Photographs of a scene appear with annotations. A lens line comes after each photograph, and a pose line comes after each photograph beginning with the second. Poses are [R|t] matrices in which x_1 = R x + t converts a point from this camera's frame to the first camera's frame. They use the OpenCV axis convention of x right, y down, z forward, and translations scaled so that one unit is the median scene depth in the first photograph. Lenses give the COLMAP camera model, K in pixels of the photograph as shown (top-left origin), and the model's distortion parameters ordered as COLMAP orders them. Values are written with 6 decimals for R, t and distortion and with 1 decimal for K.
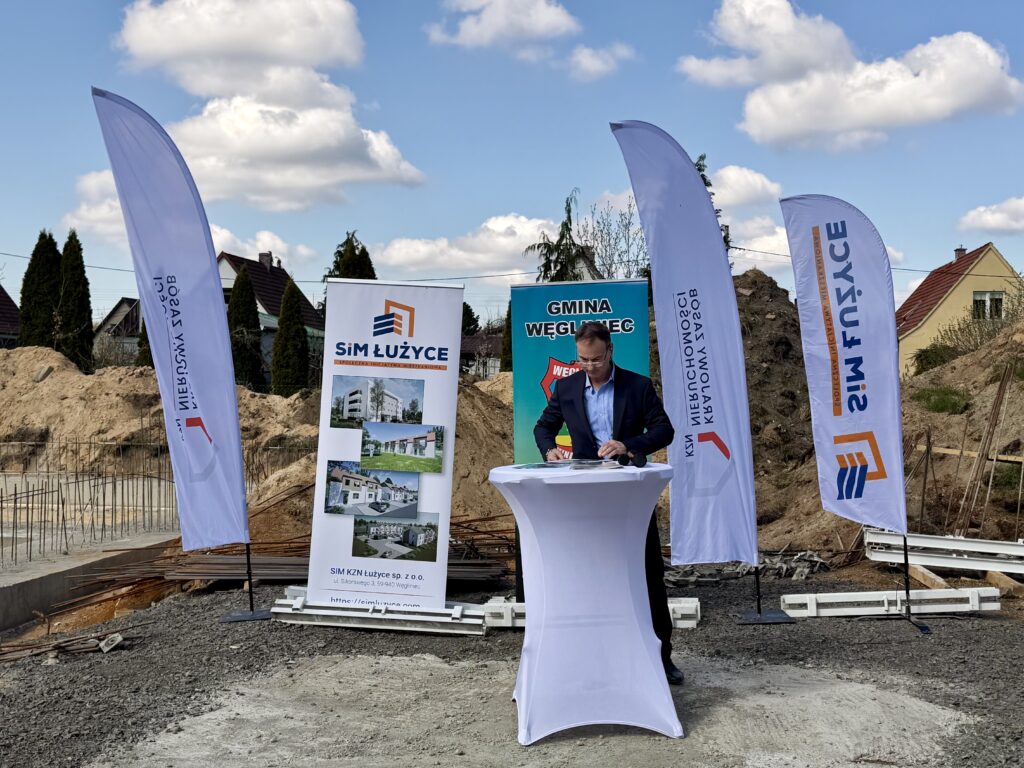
lens RADIAL K [[1297.7, 0, 513.0], [0, 1297.7, 399.0], [0, 0, 1]] dist [0.205284, -0.463749]
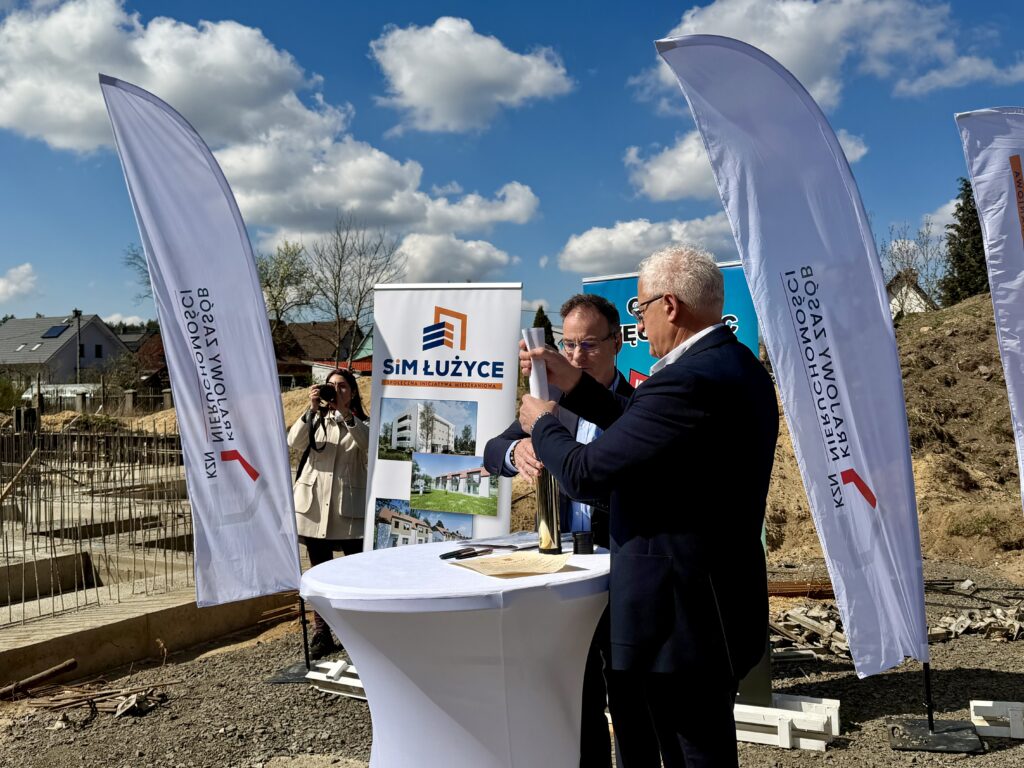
lens RADIAL K [[947.2, 0, 529.5], [0, 947.2, 388.9], [0, 0, 1]] dist [0.176798, -0.386990]
pose [[0.940646, -0.022304, -0.338656, 0.164902], [0.017977, 0.999712, -0.015908, -0.012520], [0.338913, 0.008876, 0.940776, 0.446276]]
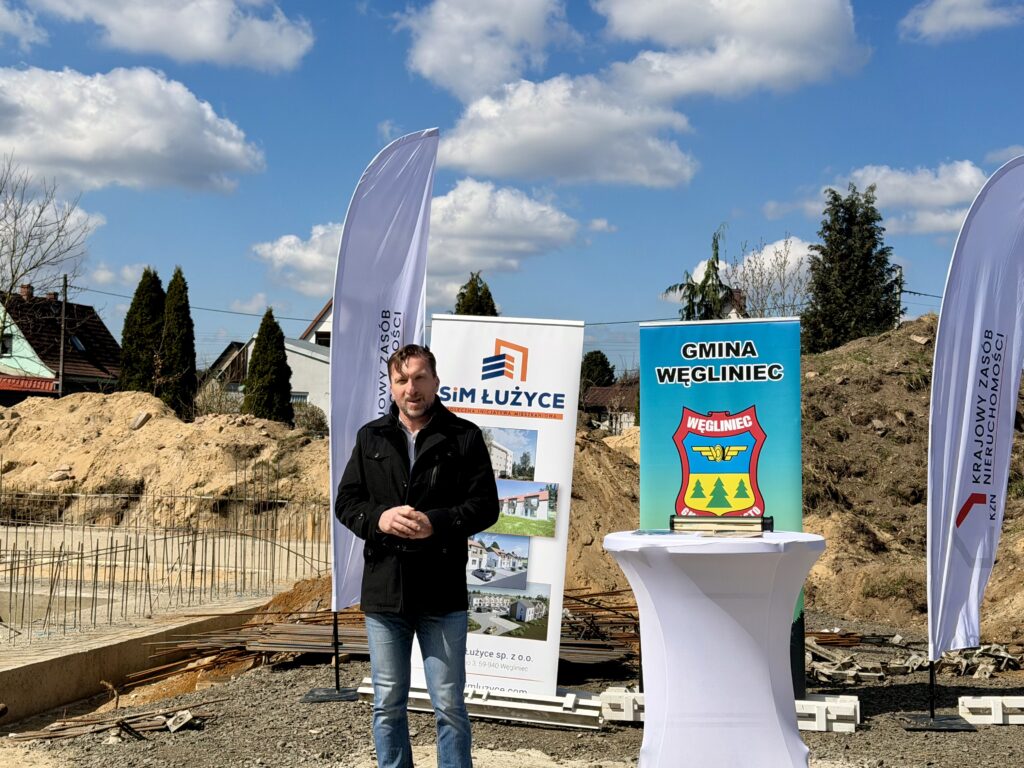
lens RADIAL K [[1436.1, 0, 514.2], [0, 1436.1, 399.8], [0, 0, 1]] dist [0.247436, -0.621696]
pose [[0.995221, 0.016995, -0.096156, 0.008611], [-0.020878, 0.999001, -0.039519, 0.003275], [0.095388, 0.041337, 0.994581, 0.034683]]
